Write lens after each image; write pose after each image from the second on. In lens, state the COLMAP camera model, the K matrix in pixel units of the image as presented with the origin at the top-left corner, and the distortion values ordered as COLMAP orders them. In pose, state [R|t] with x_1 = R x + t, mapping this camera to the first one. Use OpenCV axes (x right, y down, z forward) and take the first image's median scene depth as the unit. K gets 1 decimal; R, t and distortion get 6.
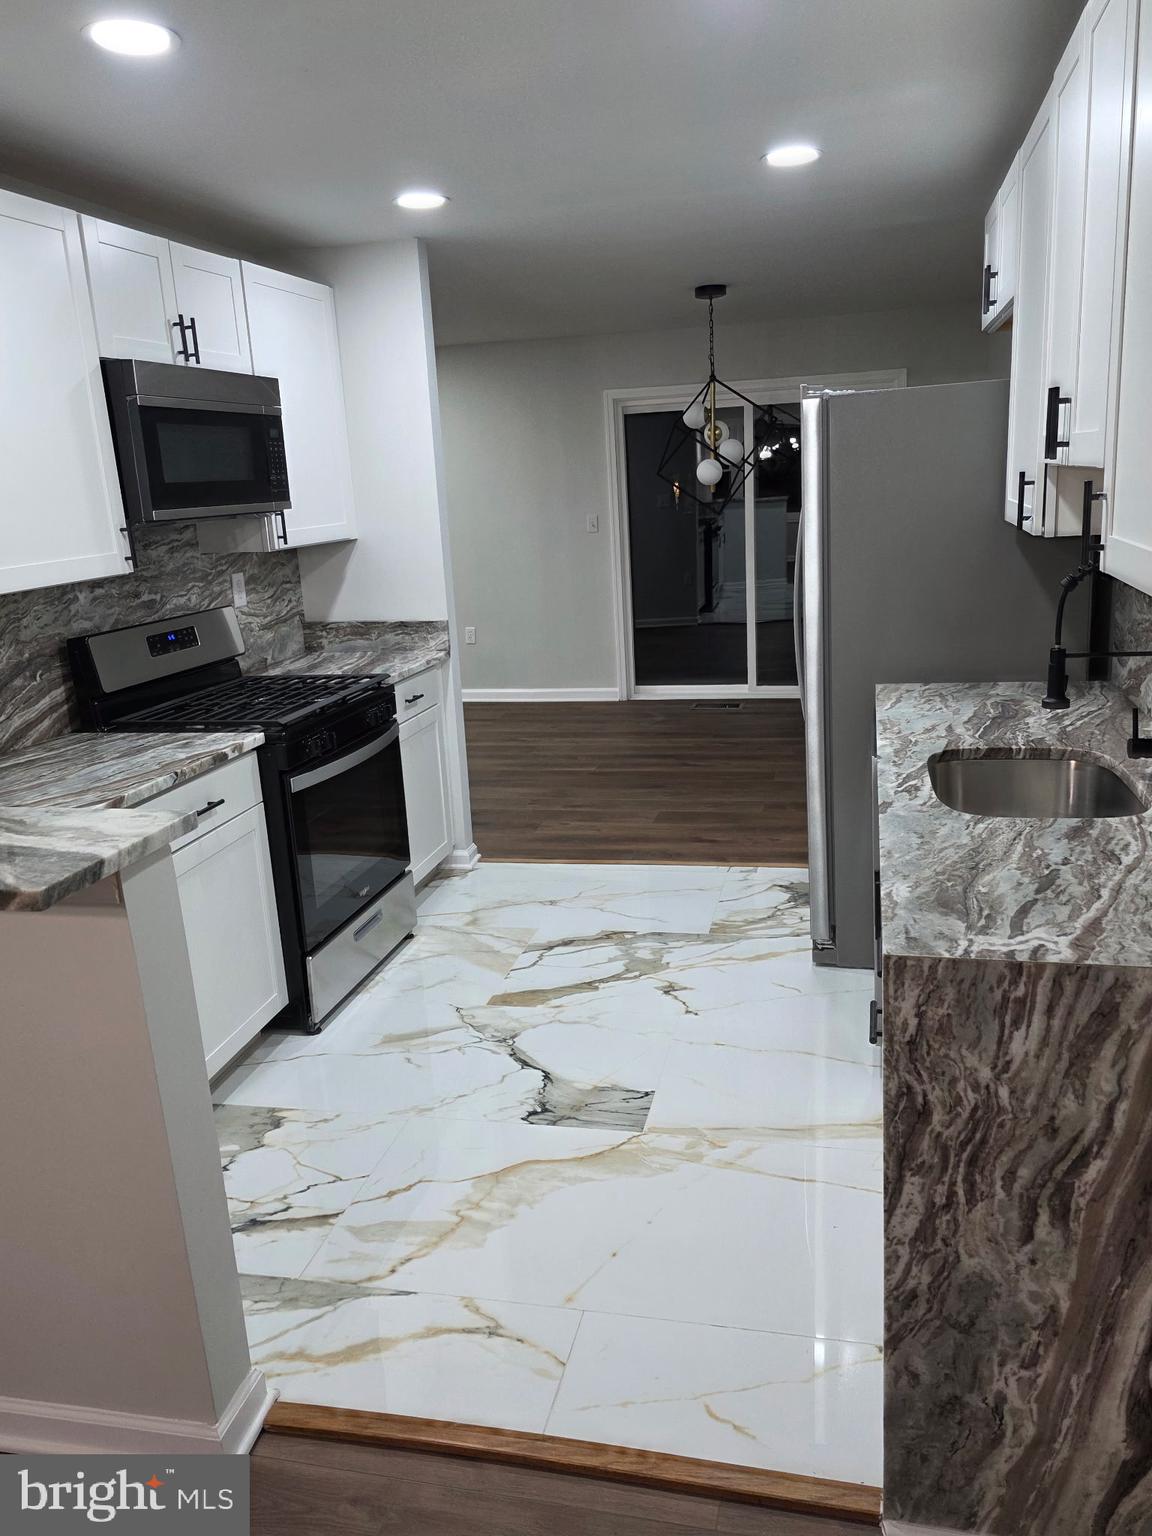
lens RADIAL K [[1124.2, 0, 585.9], [0, 1124.2, 741.1], [0, 0, 1]] dist [0.023095, -0.025751]
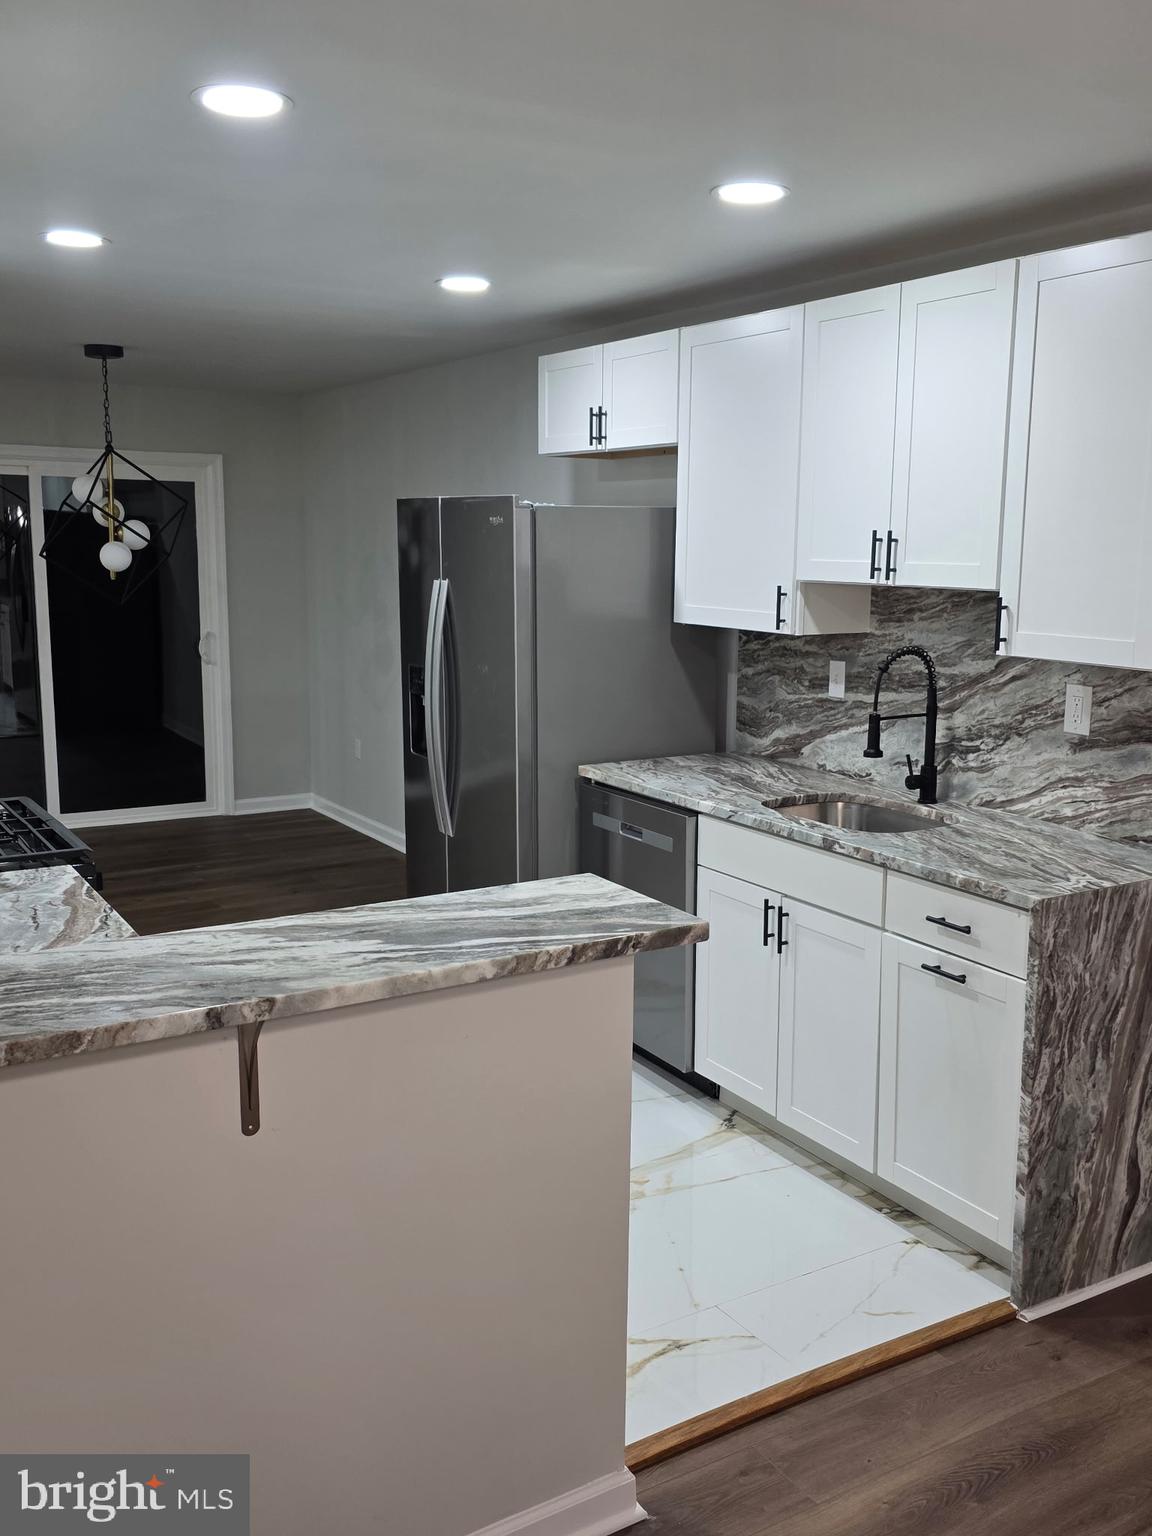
lens RADIAL K [[1415.5, 0, 577.7], [0, 1415.5, 772.0], [0, 0, 1]] dist [0.004235, 0.000000]
pose [[0.711288, -0.053543, 0.700858, -1.484805], [0.114480, 0.992606, -0.040352, 0.021802], [-0.693515, 0.108936, 0.712158, 0.041766]]
